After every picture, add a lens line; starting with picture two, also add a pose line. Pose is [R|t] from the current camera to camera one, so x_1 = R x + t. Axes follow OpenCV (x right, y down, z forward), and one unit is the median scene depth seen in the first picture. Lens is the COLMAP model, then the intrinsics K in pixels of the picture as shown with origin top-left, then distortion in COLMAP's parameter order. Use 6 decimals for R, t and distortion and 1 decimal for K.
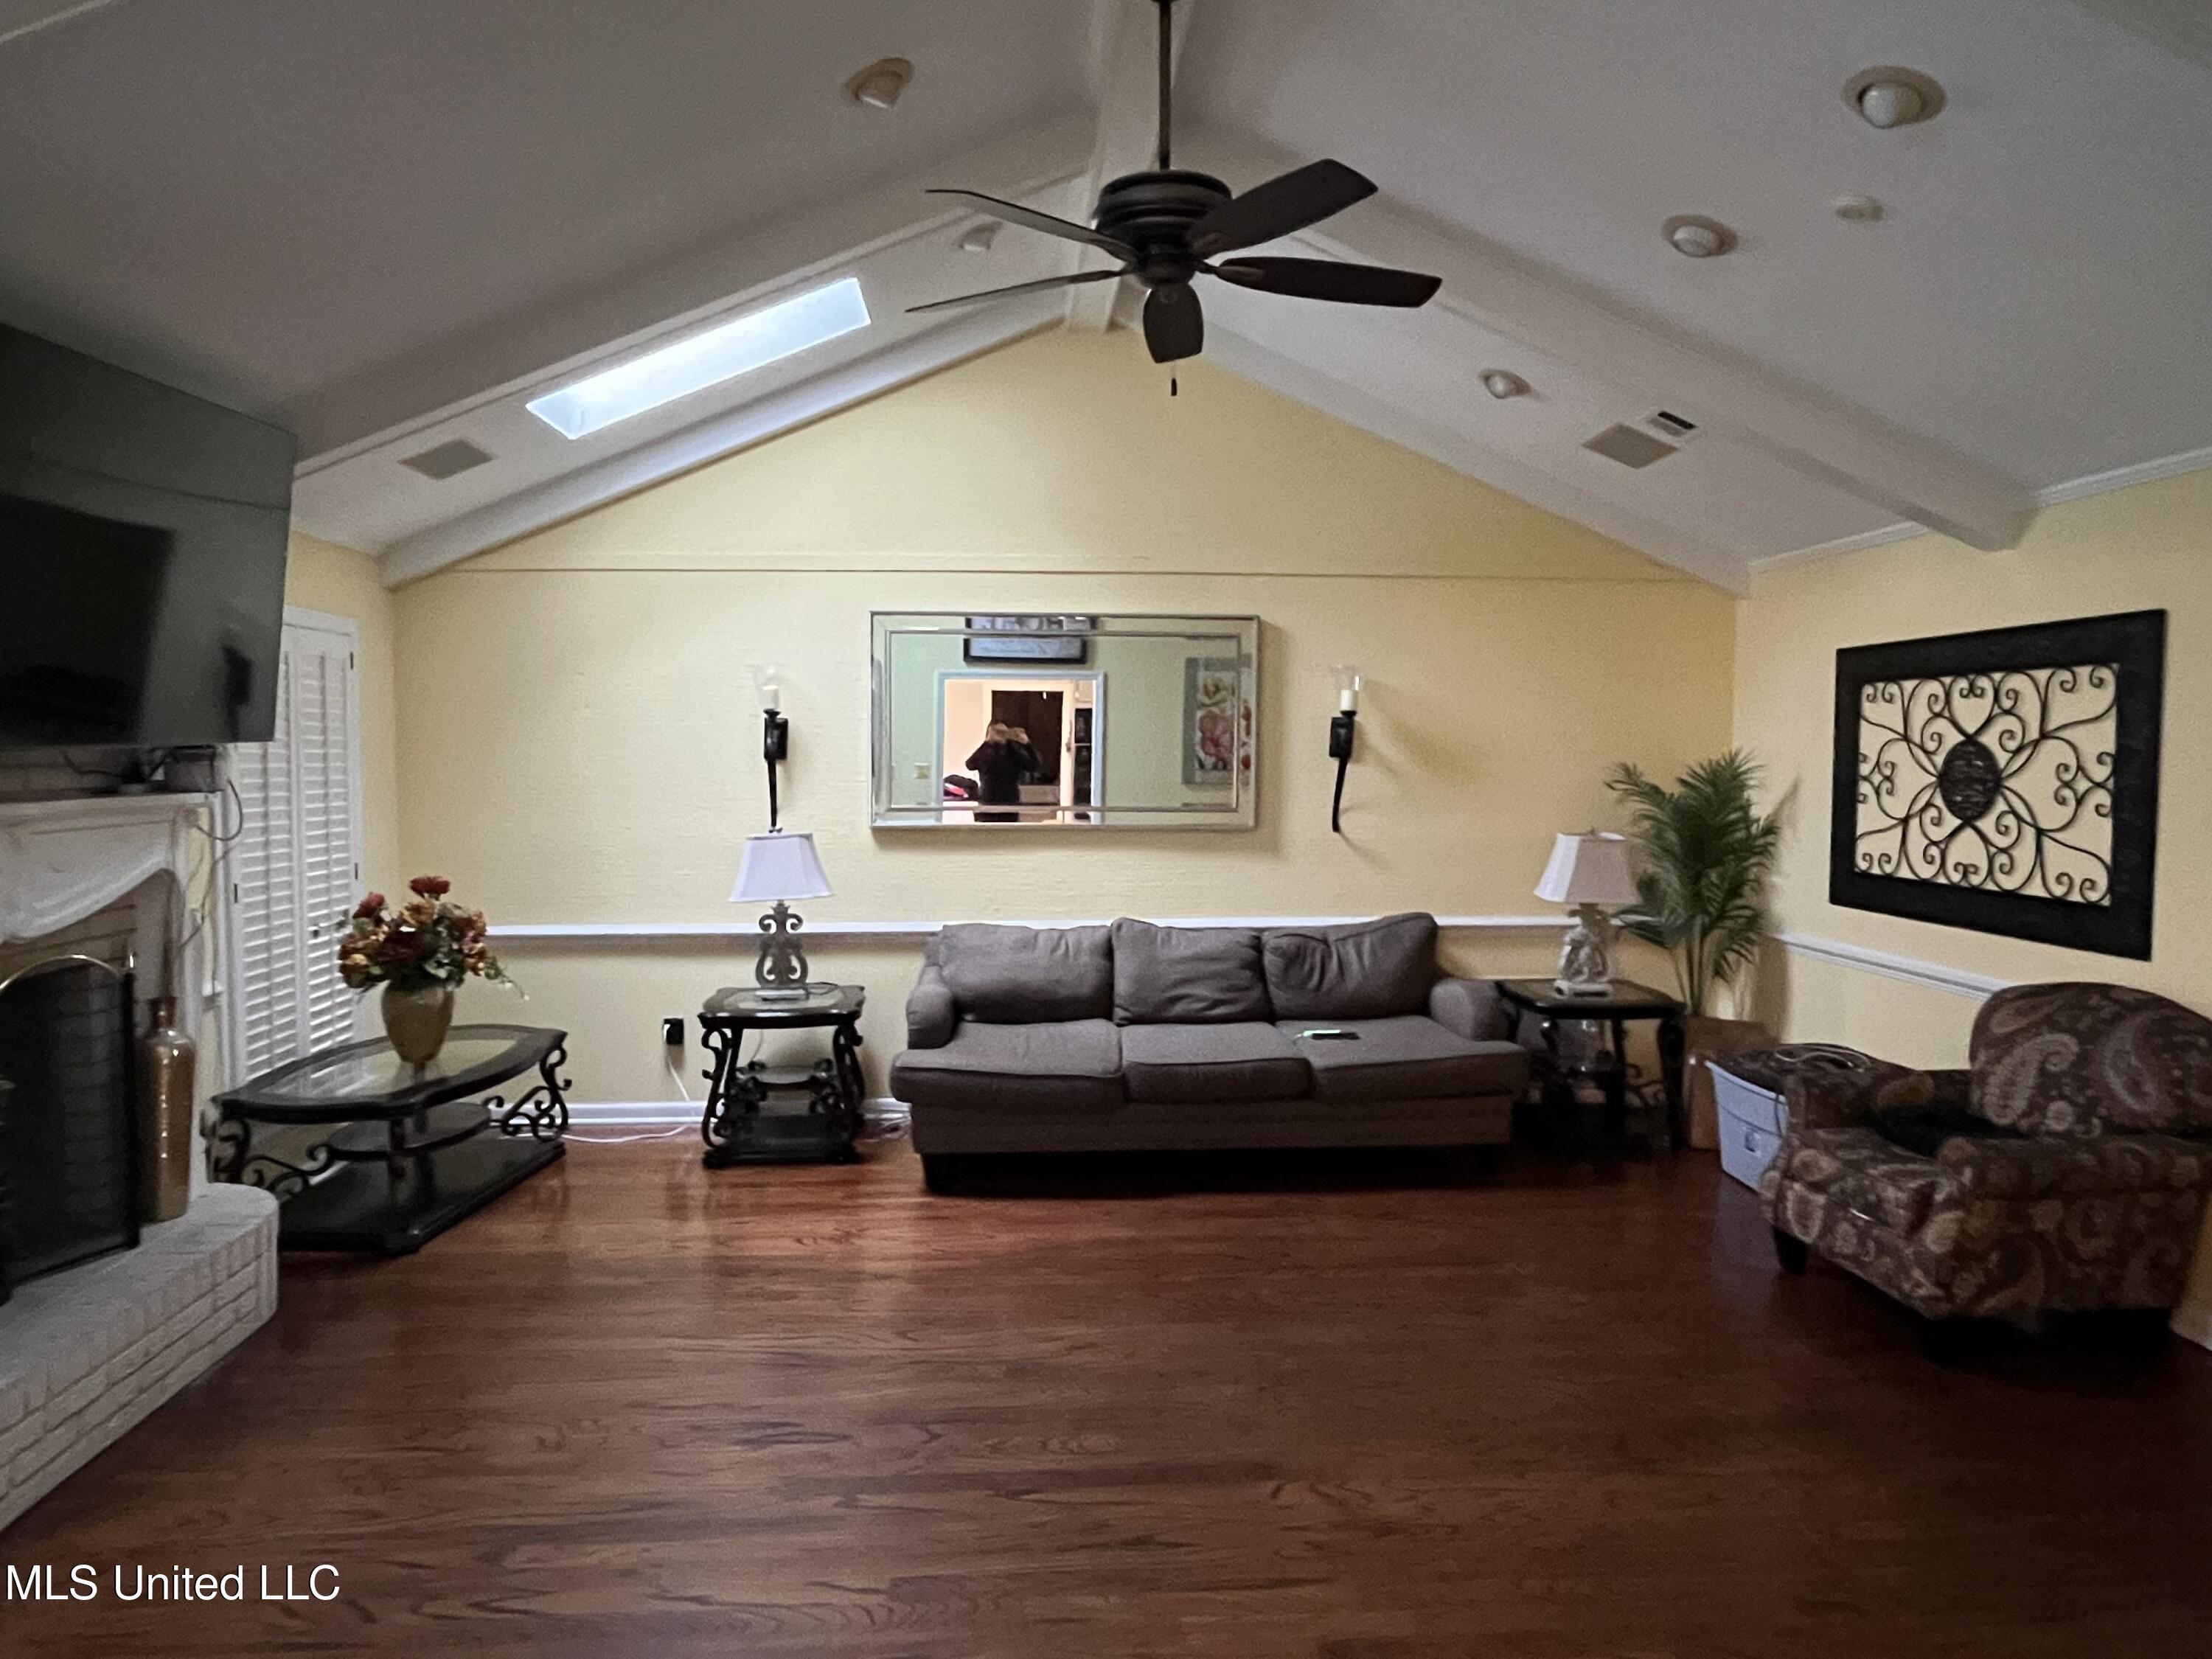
lens RADIAL K [[1353.5, 0, 1085.9], [0, 1353.5, 831.4], [0, 0, 1]] dist [0.001343, -0.005783]
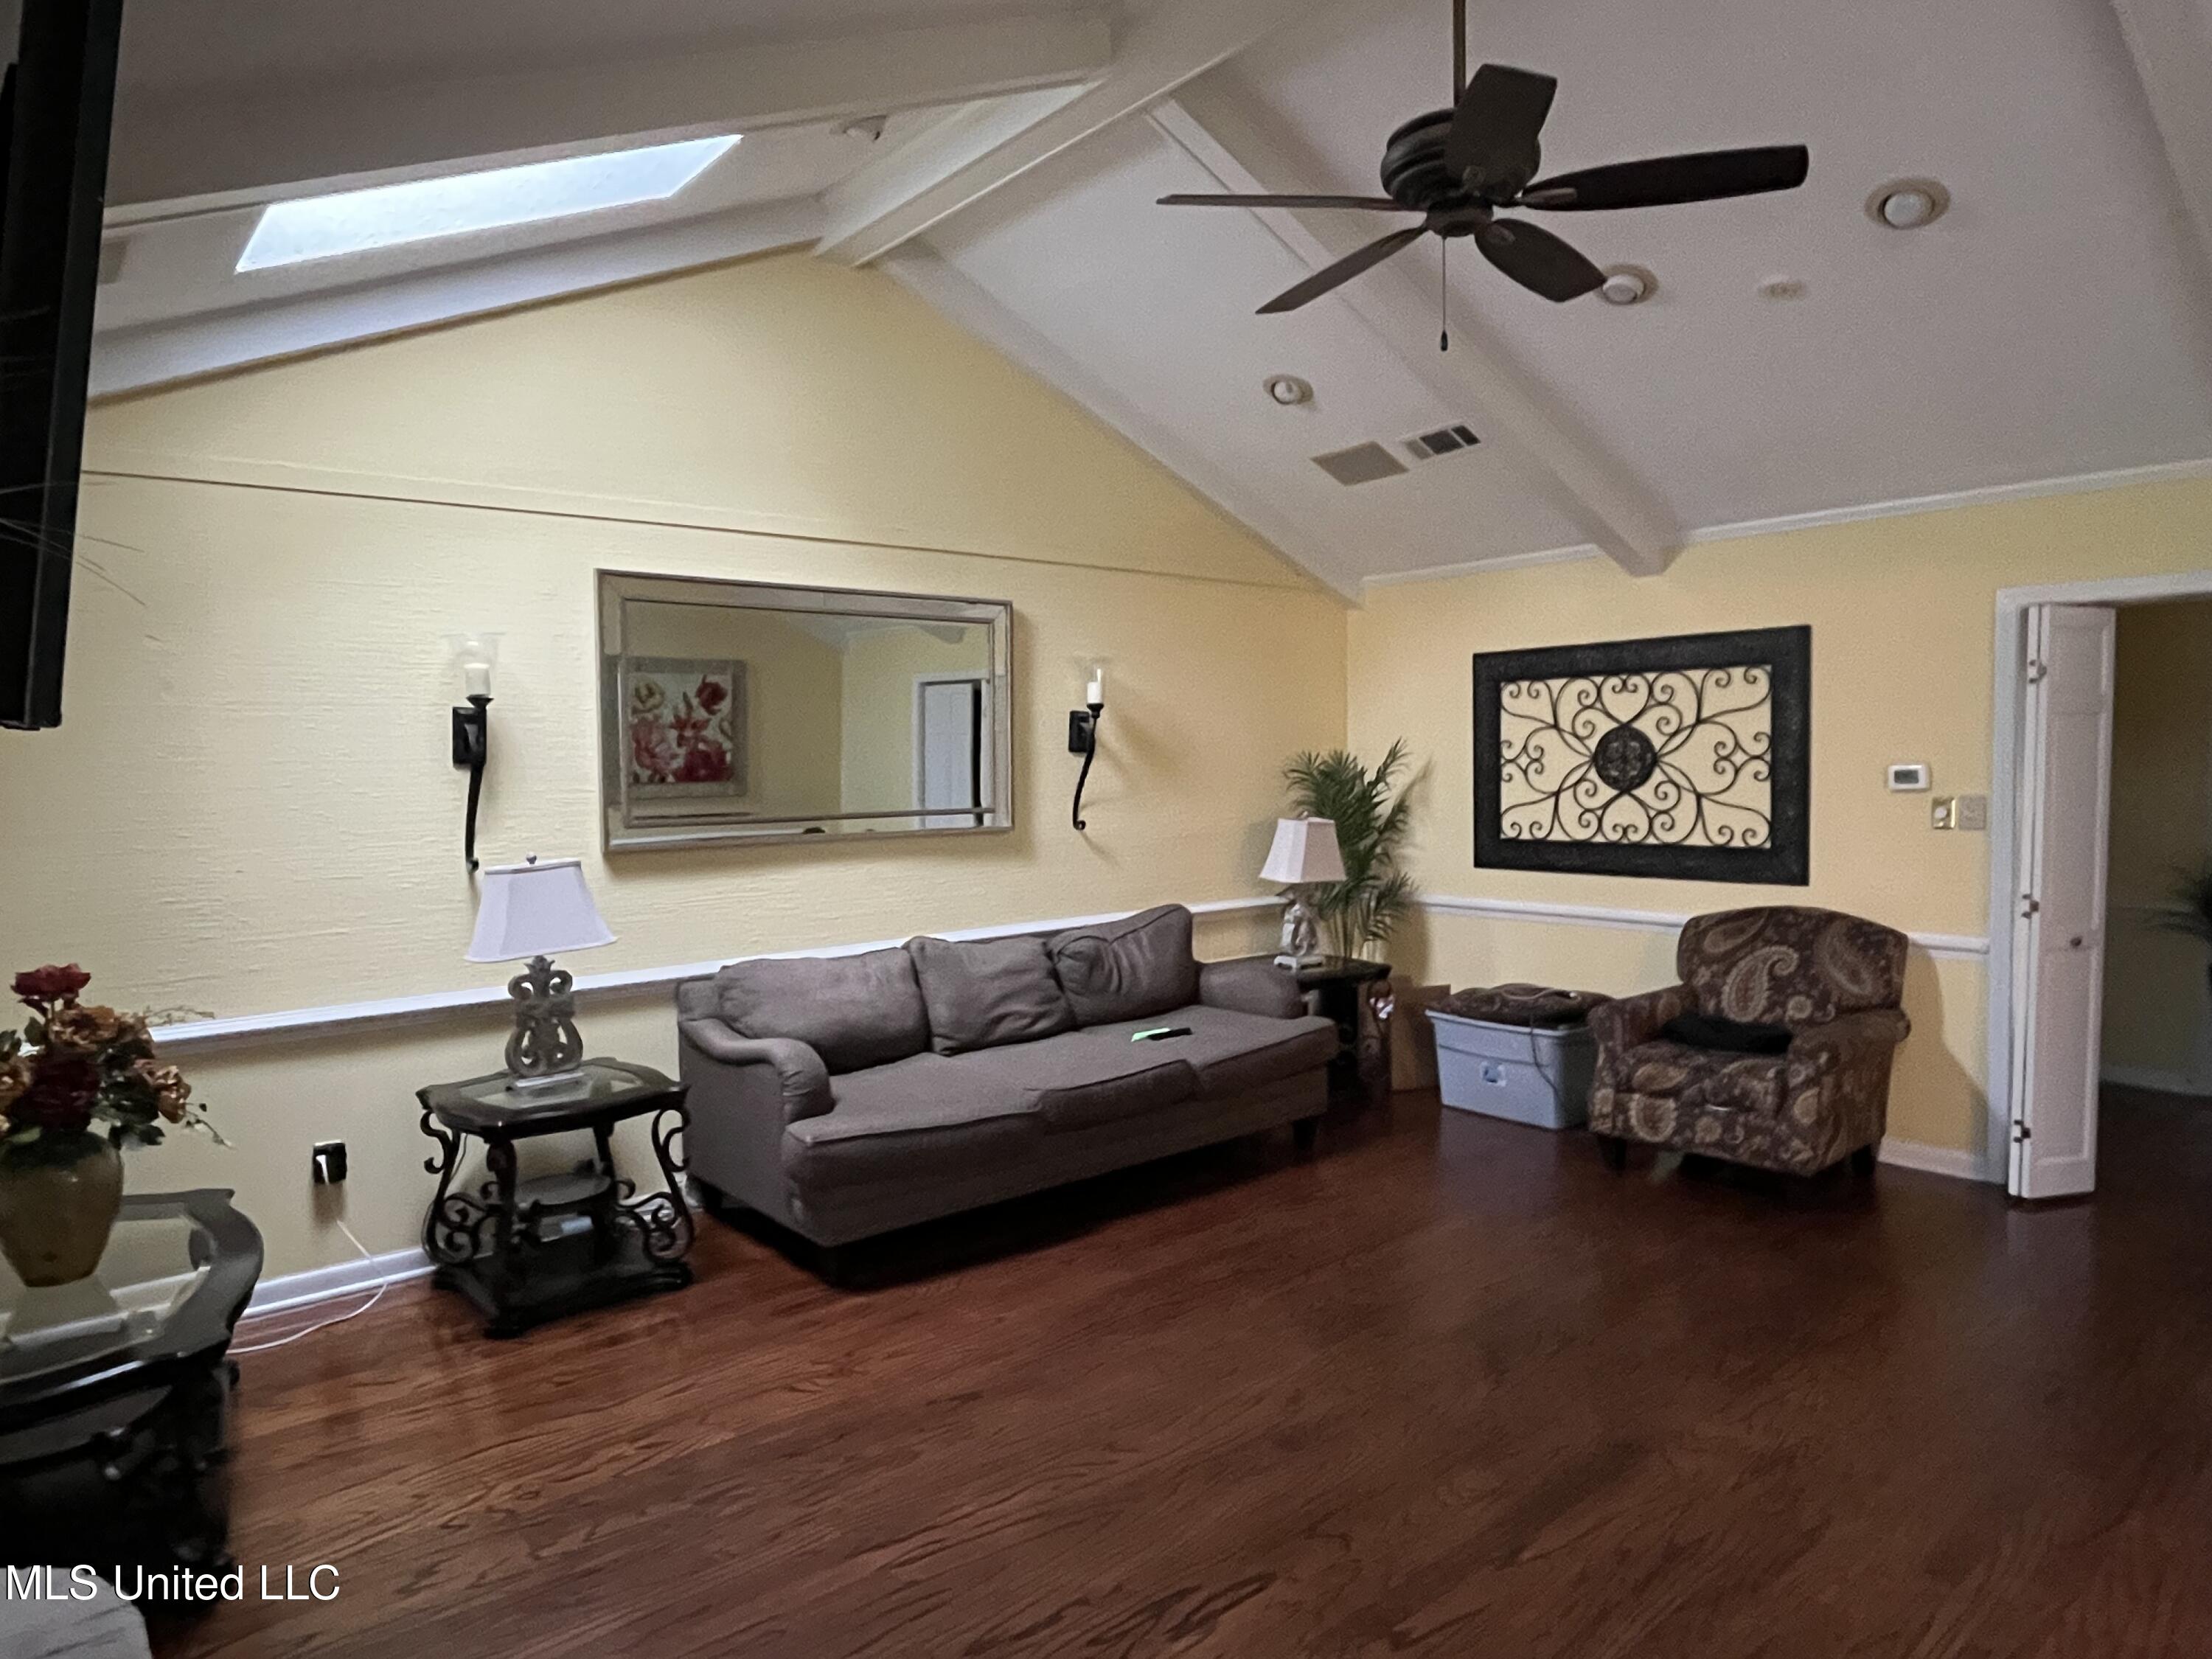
lens RADIAL K [[1353.5, 0, 1085.9], [0, 1353.5, 831.4], [0, 0, 1]] dist [0.001343, -0.005783]
pose [[0.808664, -0.047586, 0.586343, -0.486160], [0.053864, 0.998525, 0.006751, -0.005408], [-0.585800, 0.026123, 0.810035, 0.270552]]
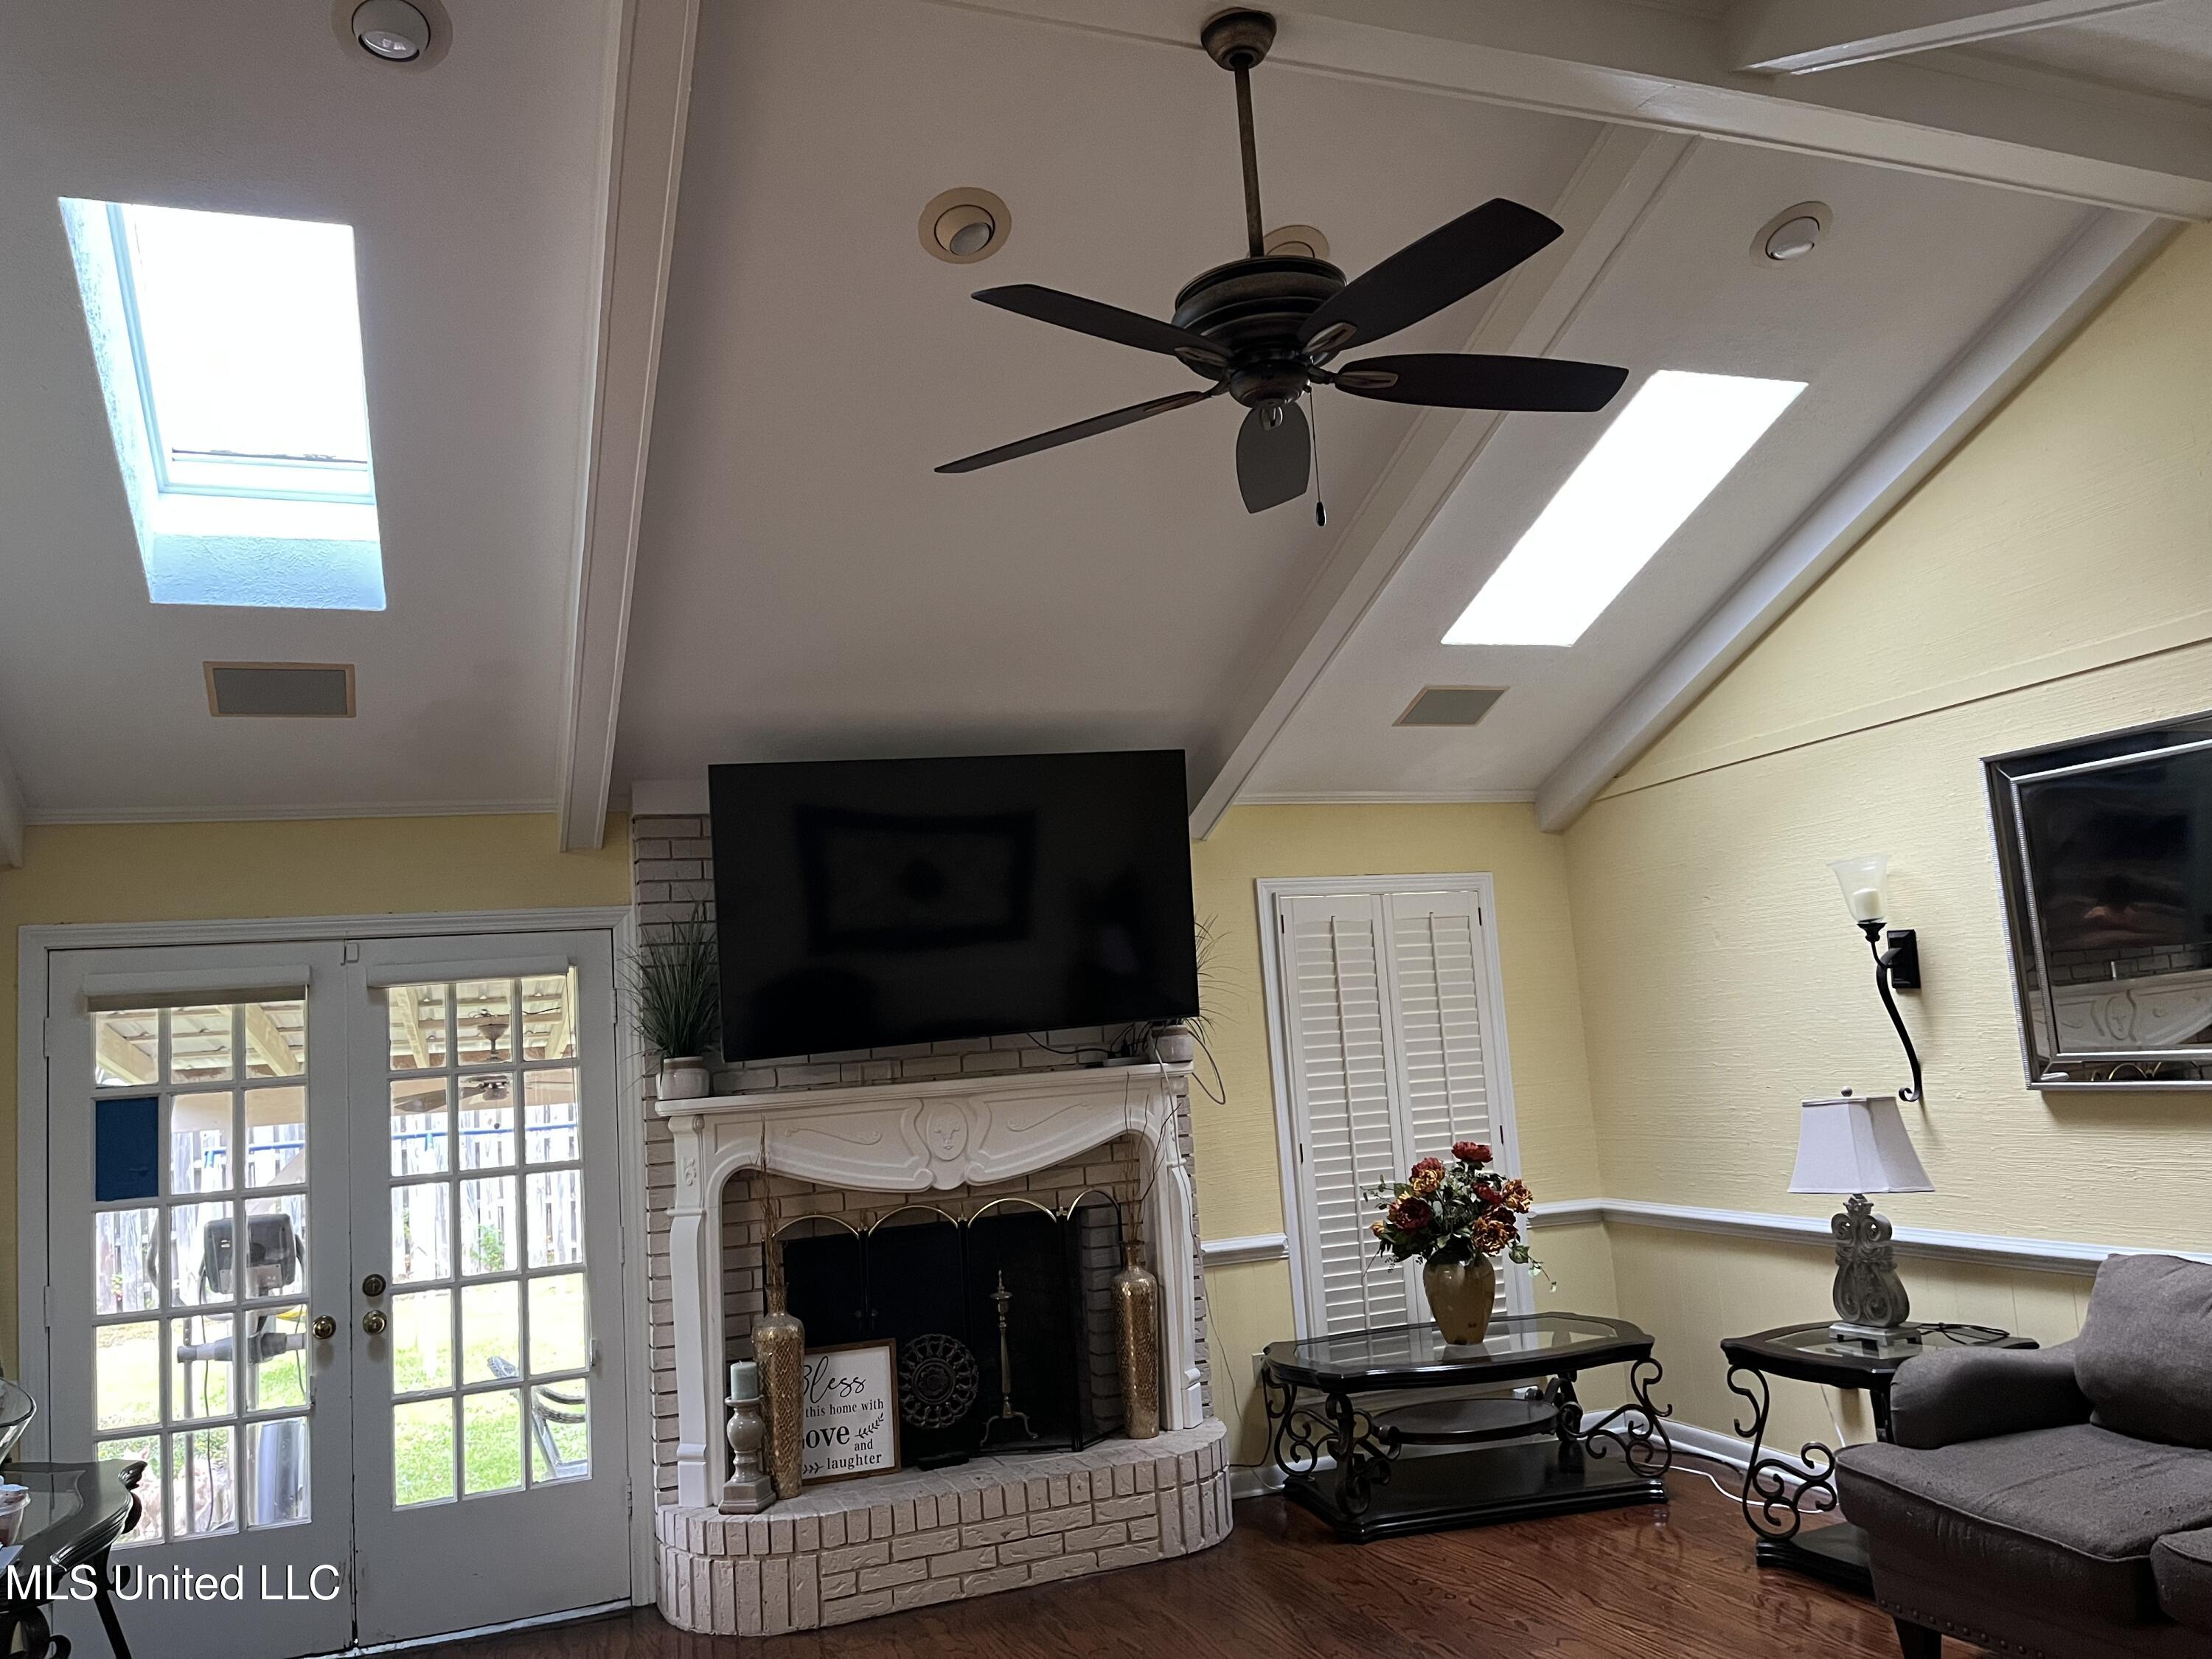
lens RADIAL K [[1676.9, 0, 1106.0], [0, 1676.9, 829.5], [0, 0, 1]] dist [0.086550, -0.104176]
pose [[0.300499, -0.142375, -0.943096, 0.610124], [0.011683, 0.989271, -0.145623, -0.014506], [0.953711, 0.032741, 0.298938, 0.423255]]
